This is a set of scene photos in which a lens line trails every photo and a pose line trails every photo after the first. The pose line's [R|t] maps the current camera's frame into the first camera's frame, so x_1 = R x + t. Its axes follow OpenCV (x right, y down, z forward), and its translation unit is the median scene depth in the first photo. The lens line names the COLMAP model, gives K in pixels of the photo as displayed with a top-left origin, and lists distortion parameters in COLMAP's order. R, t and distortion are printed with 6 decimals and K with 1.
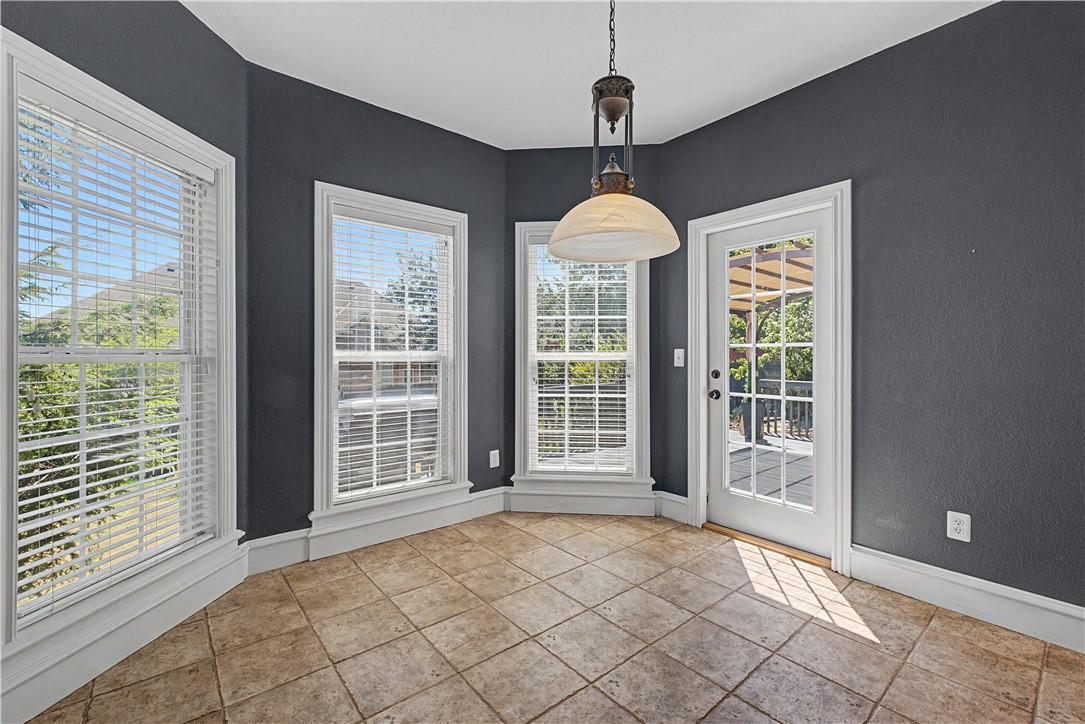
lens RADIAL K [[465.0, 0, 543.9], [0, 465.0, 357.7], [0, 0, 1]] dist [-0.000764, -0.000499]
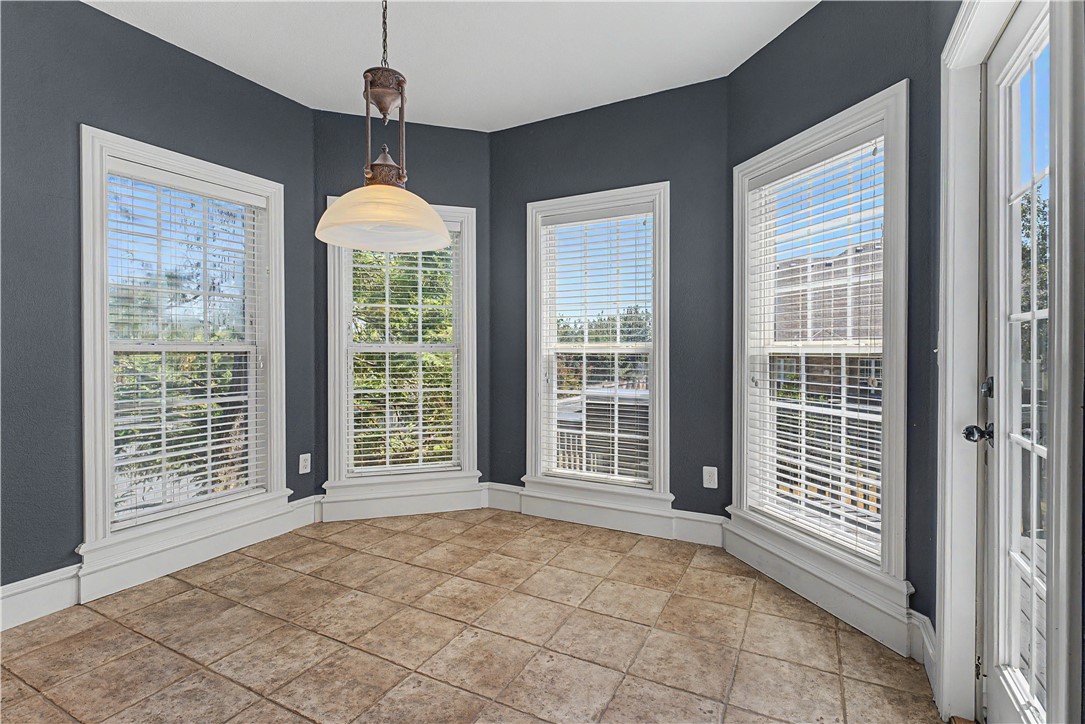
lens RADIAL K [[519.6, 0, 543.6], [0, 519.6, 356.8], [0, 0, 1]] dist [0.000321, 0.000085]
pose [[0.373282, 0.013550, -0.927619, 0.663335], [-0.000543, 0.999896, 0.014387, 0.000114], [0.927718, -0.004867, 0.373251, 0.448278]]
